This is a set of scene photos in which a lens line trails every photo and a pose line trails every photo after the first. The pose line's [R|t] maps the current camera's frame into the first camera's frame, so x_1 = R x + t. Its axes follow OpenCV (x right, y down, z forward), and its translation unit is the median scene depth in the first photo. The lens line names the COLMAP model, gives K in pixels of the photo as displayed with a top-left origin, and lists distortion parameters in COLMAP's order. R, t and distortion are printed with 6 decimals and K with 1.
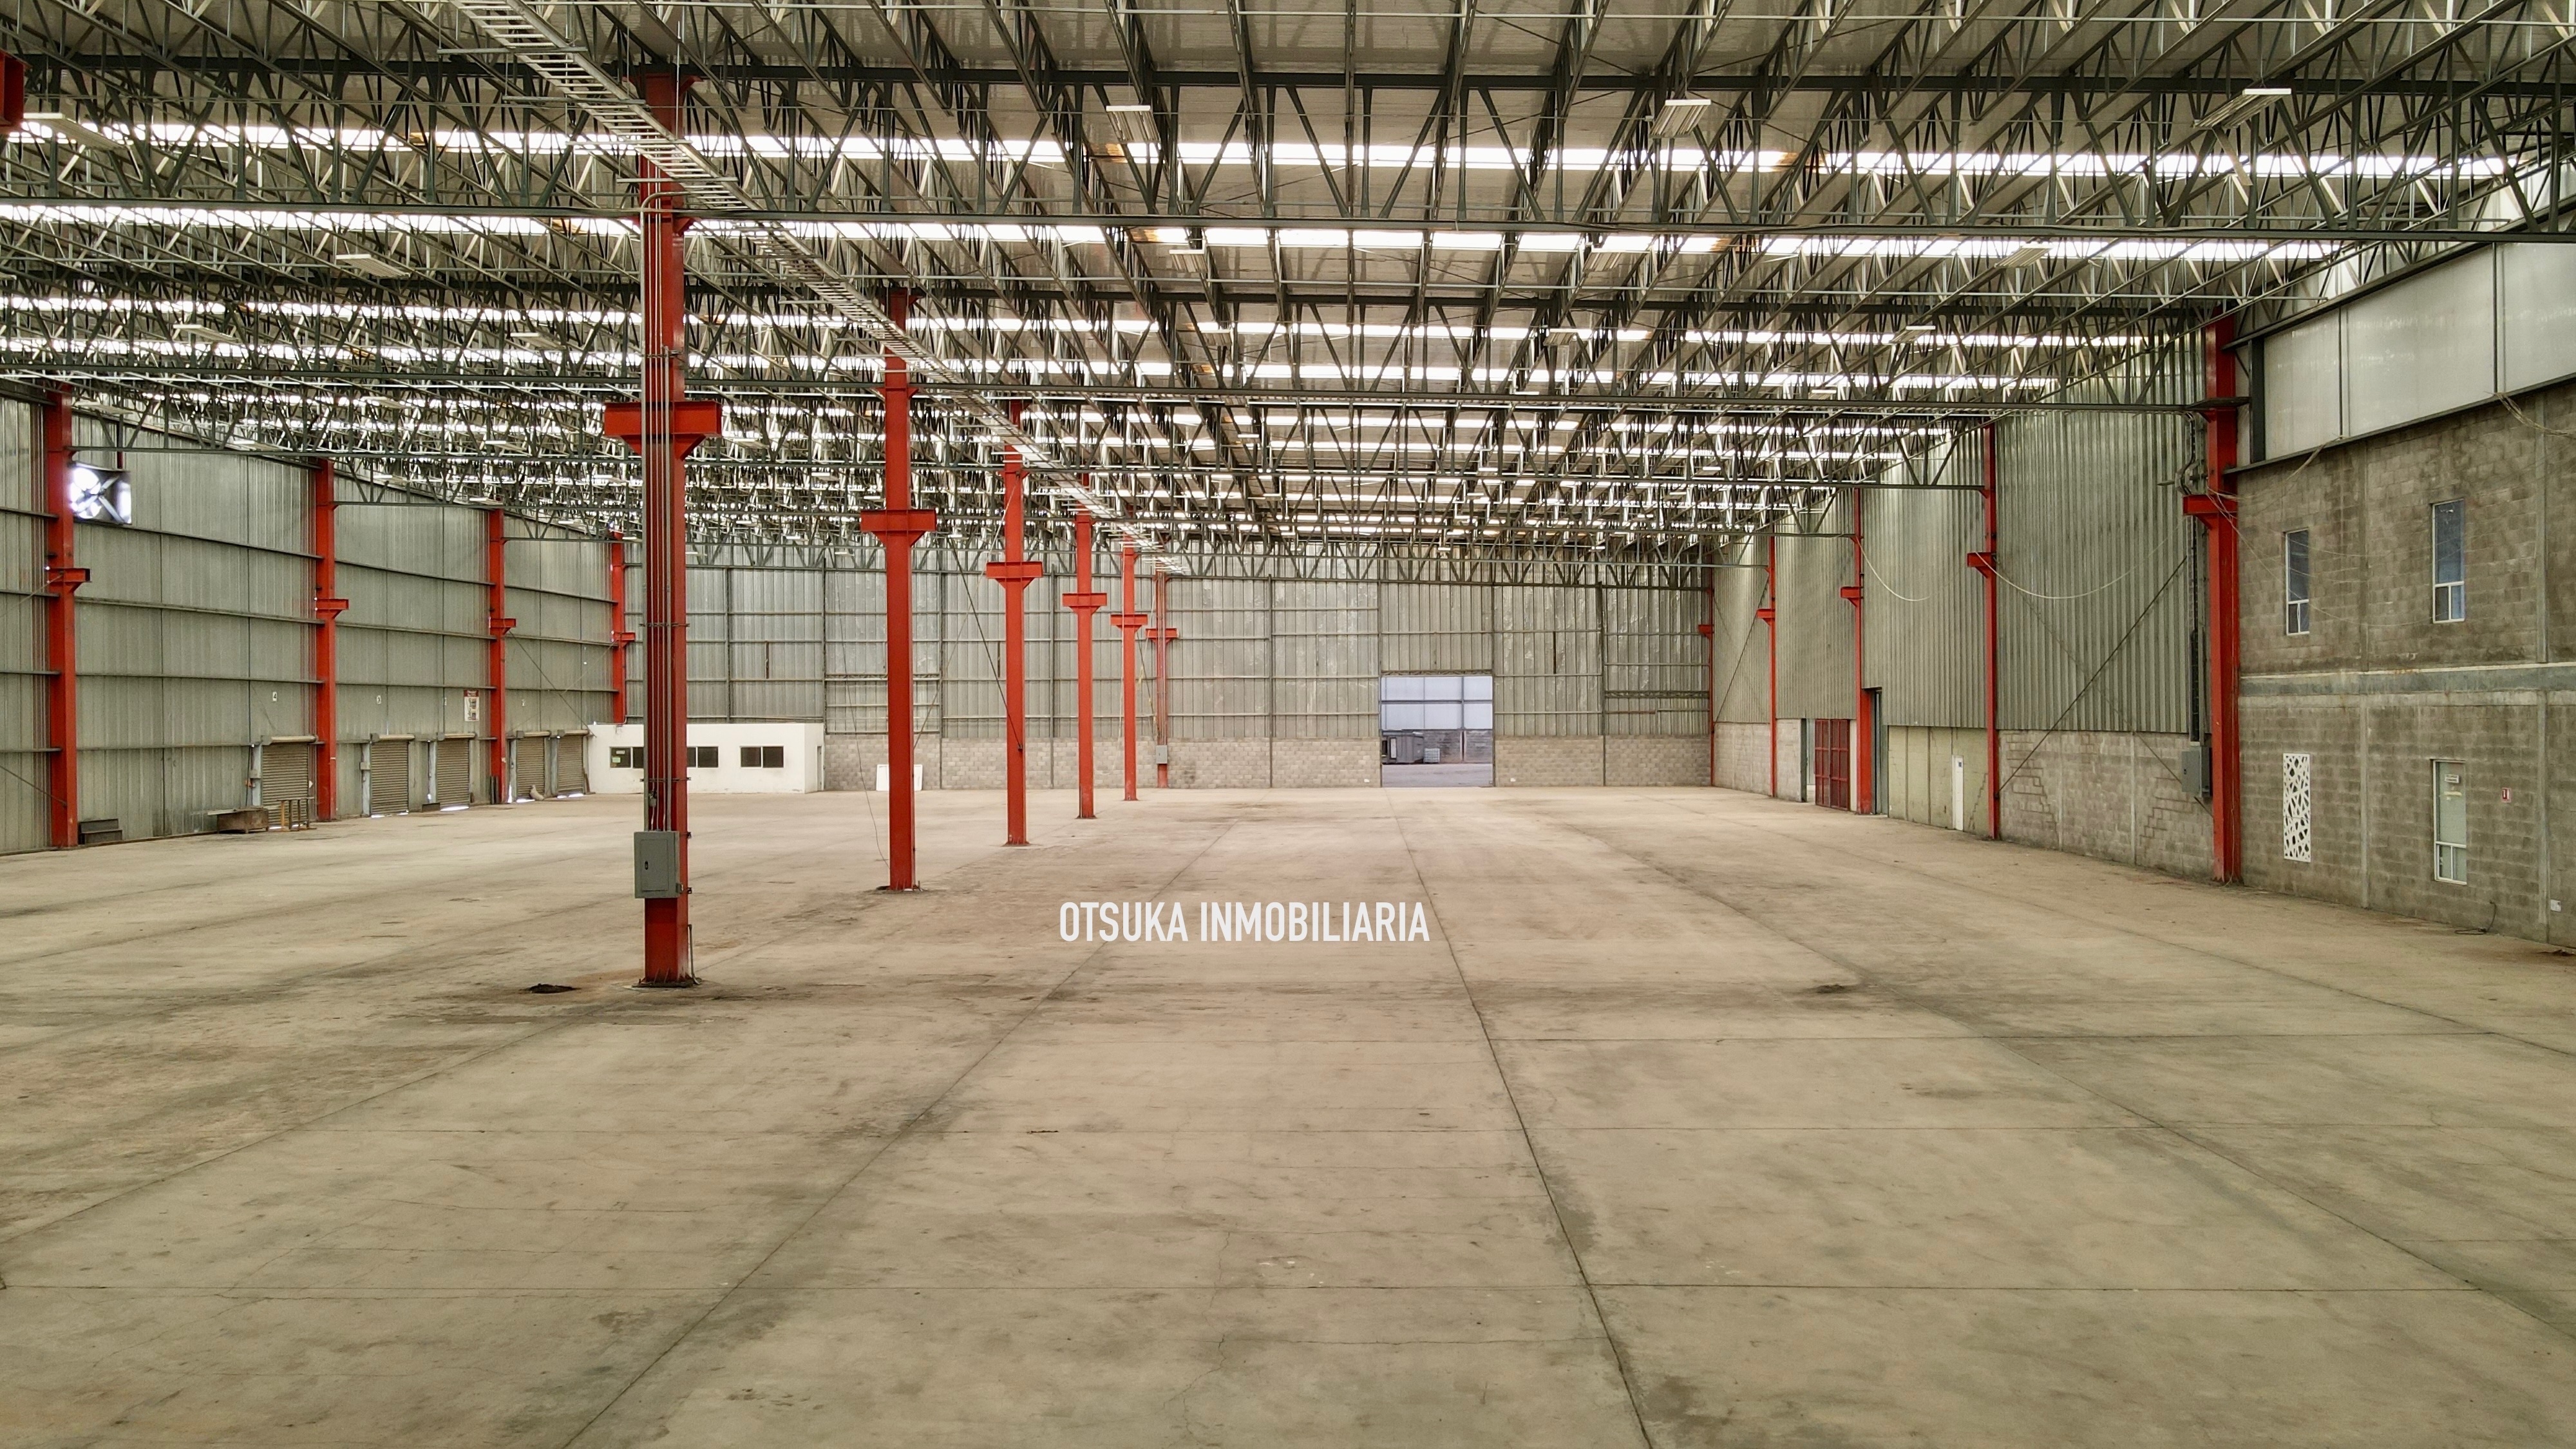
lens RADIAL K [[1893.1, 0, 1288.0], [0, 1893.1, 724.5], [0, 0, 1]] dist [0.001123, -0.003079]
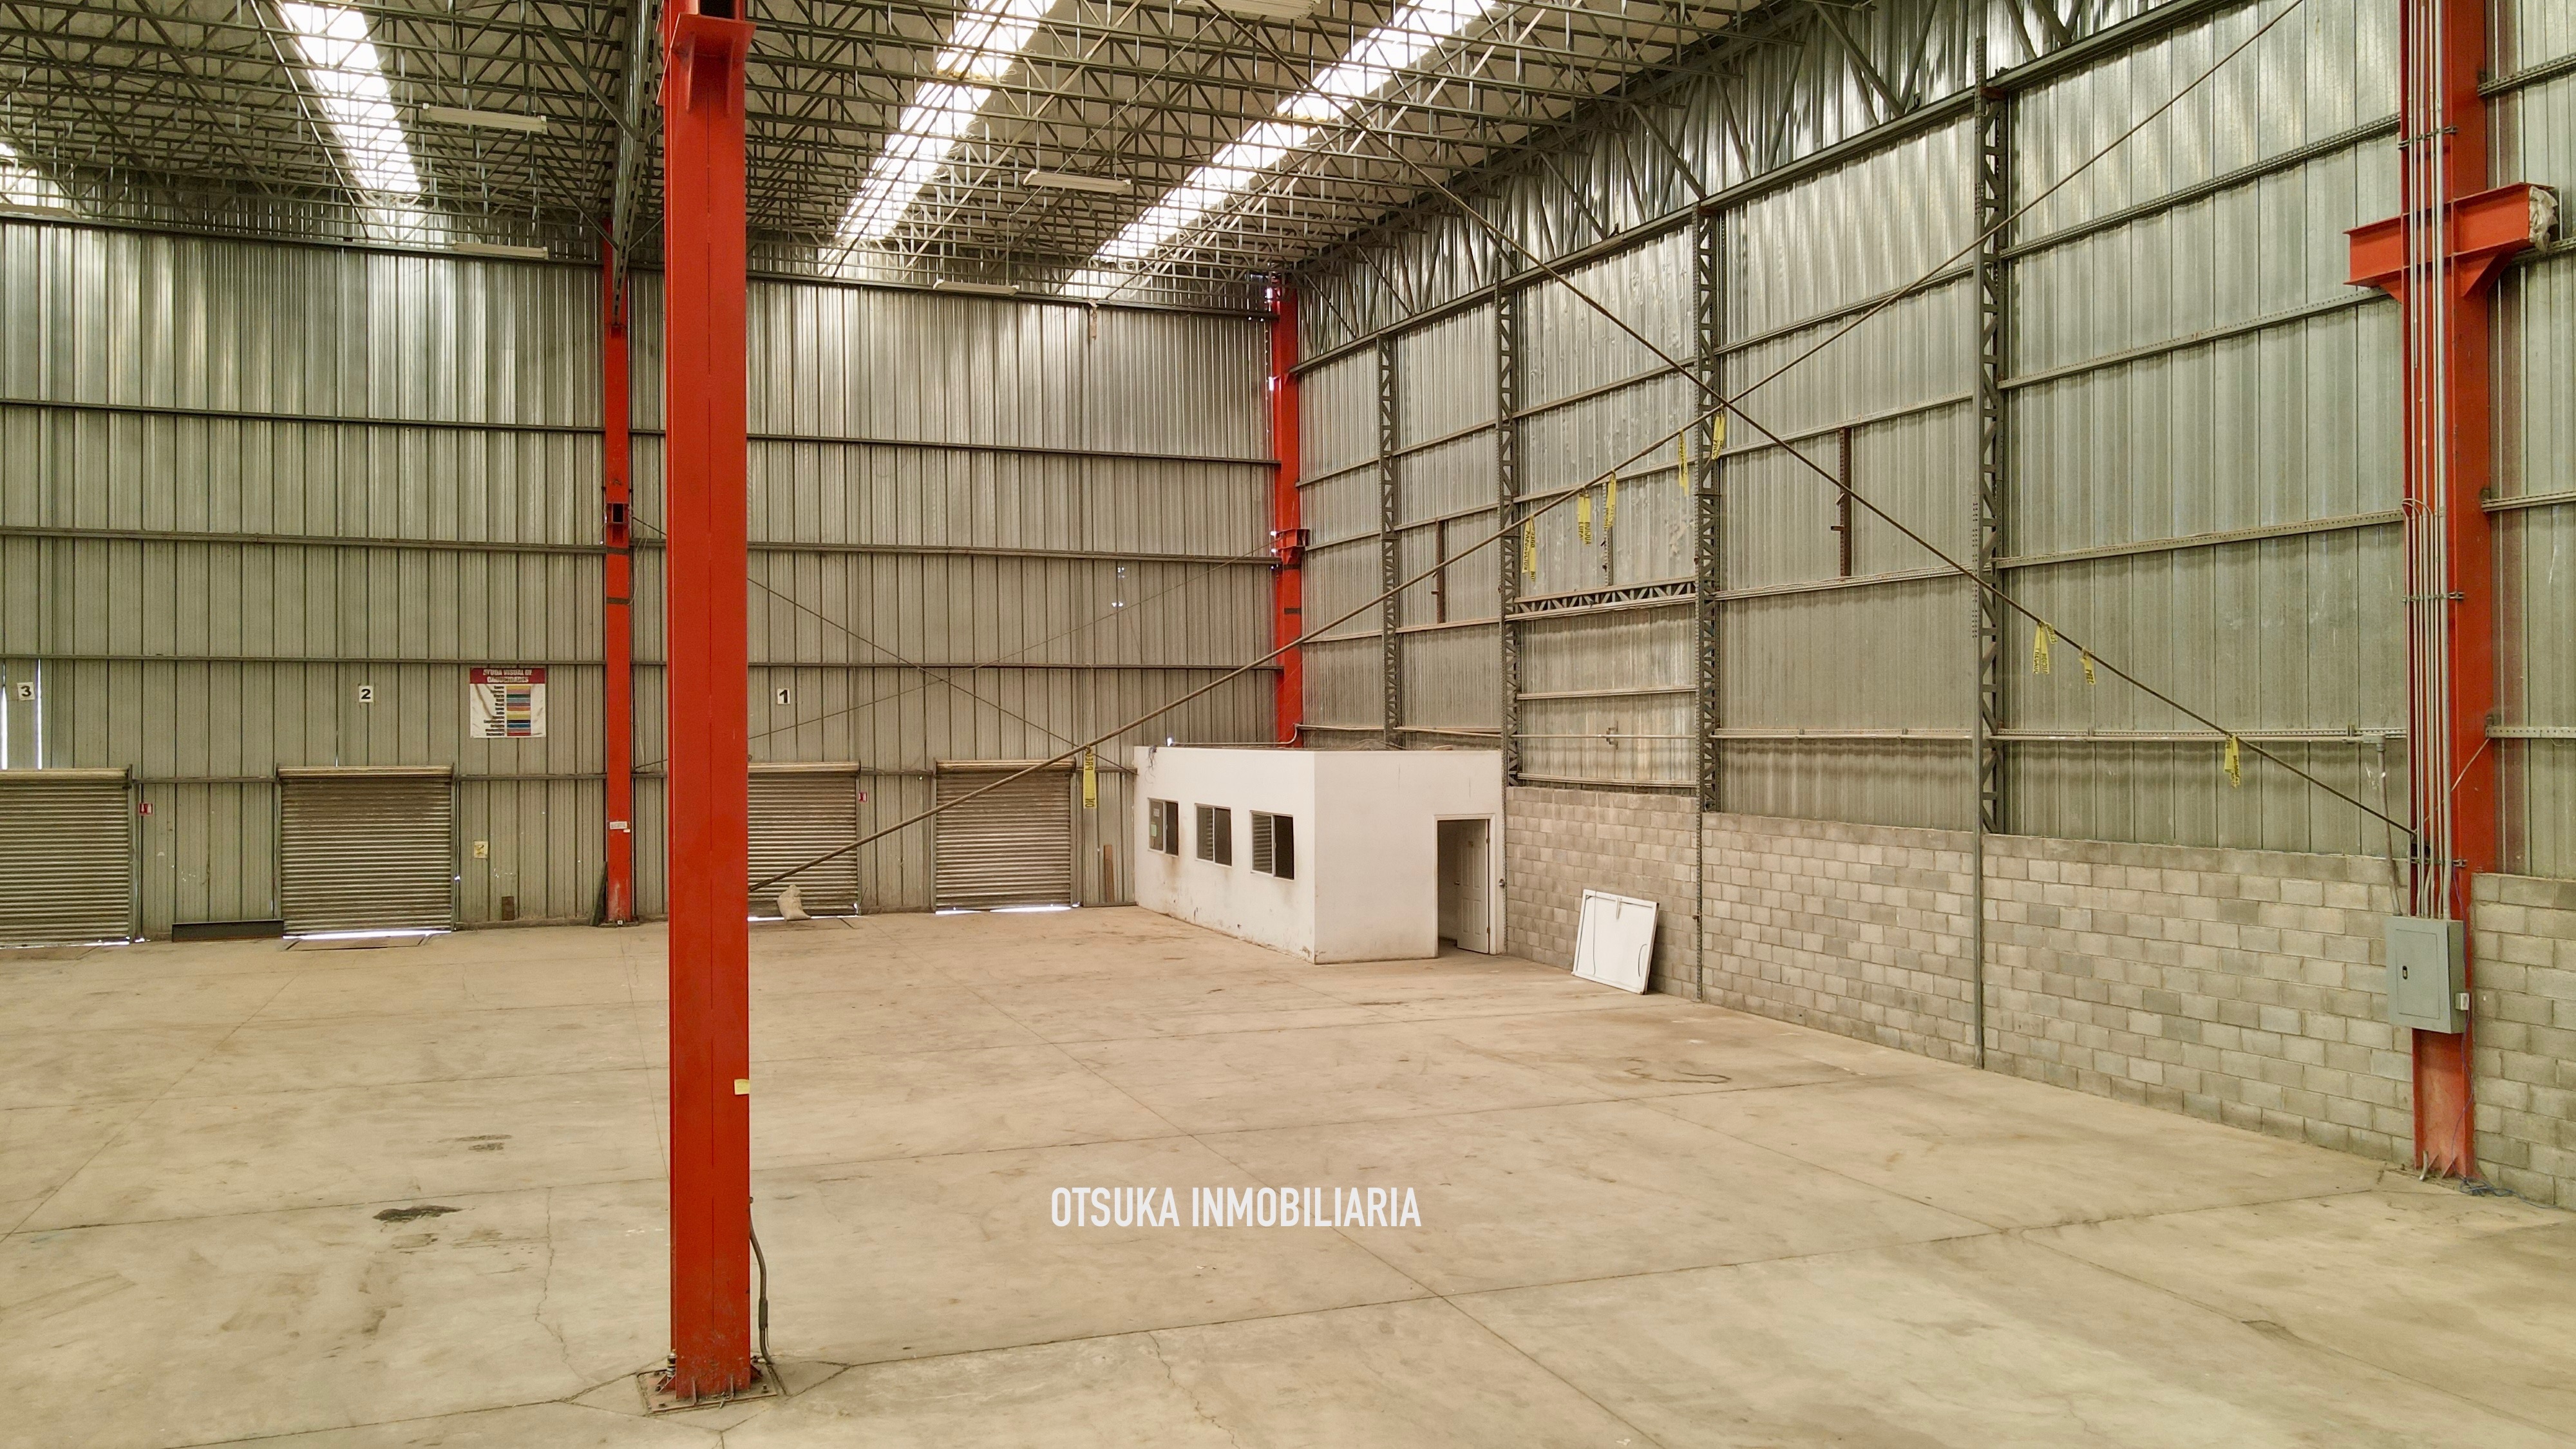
lens RADIAL K [[1960.8, 0, 1229.6], [0, 1960.8, 716.9], [0, 0, 1]] dist [-0.009161, 0.071451]
pose [[0.388136, 0.000247, -0.921602, 0.051150], [-0.004732, 0.999987, -0.001724, -0.005688], [0.921590, 0.005030, 0.388132, 0.837777]]
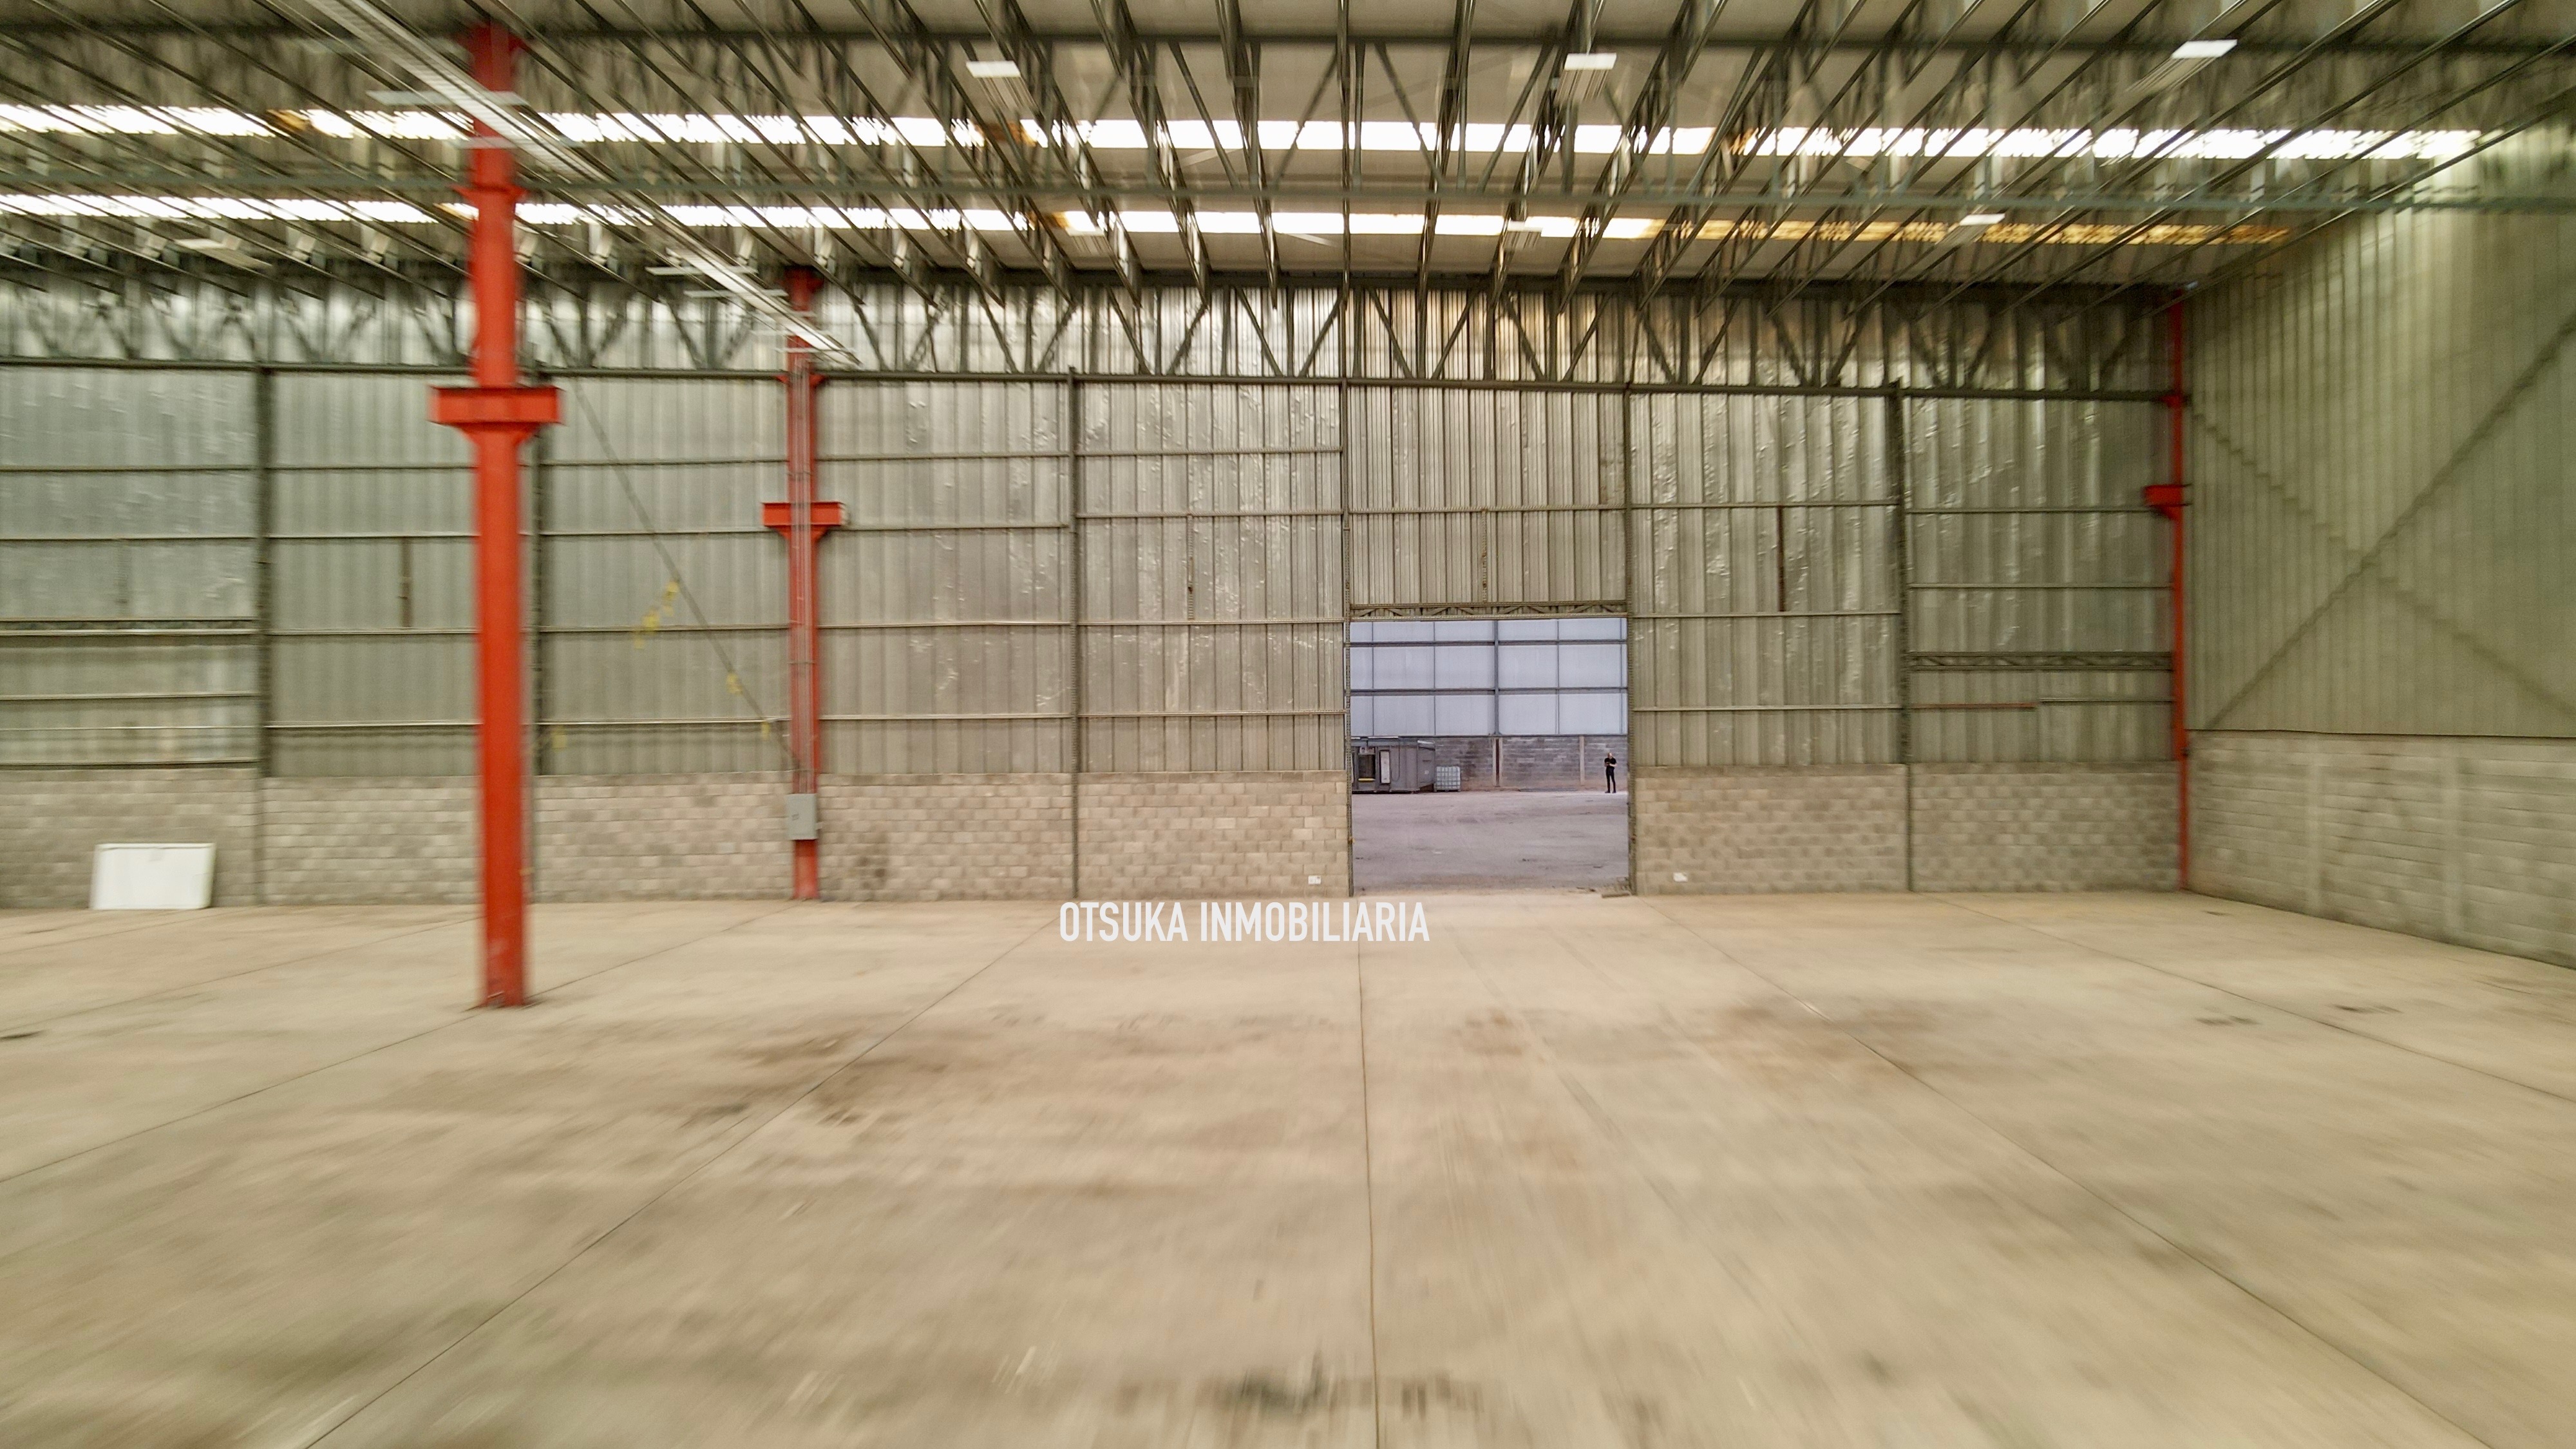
lens RADIAL K [[1893.1, 0, 1288.0], [0, 1893.1, 724.5], [0, 0, 1]] dist [0.001123, -0.003079]
pose [[0.999742, -0.004446, 0.022281, 0.027085], [0.004345, 0.999980, 0.004561, -0.005037], [-0.022301, -0.004463, 0.999741, 0.598136]]
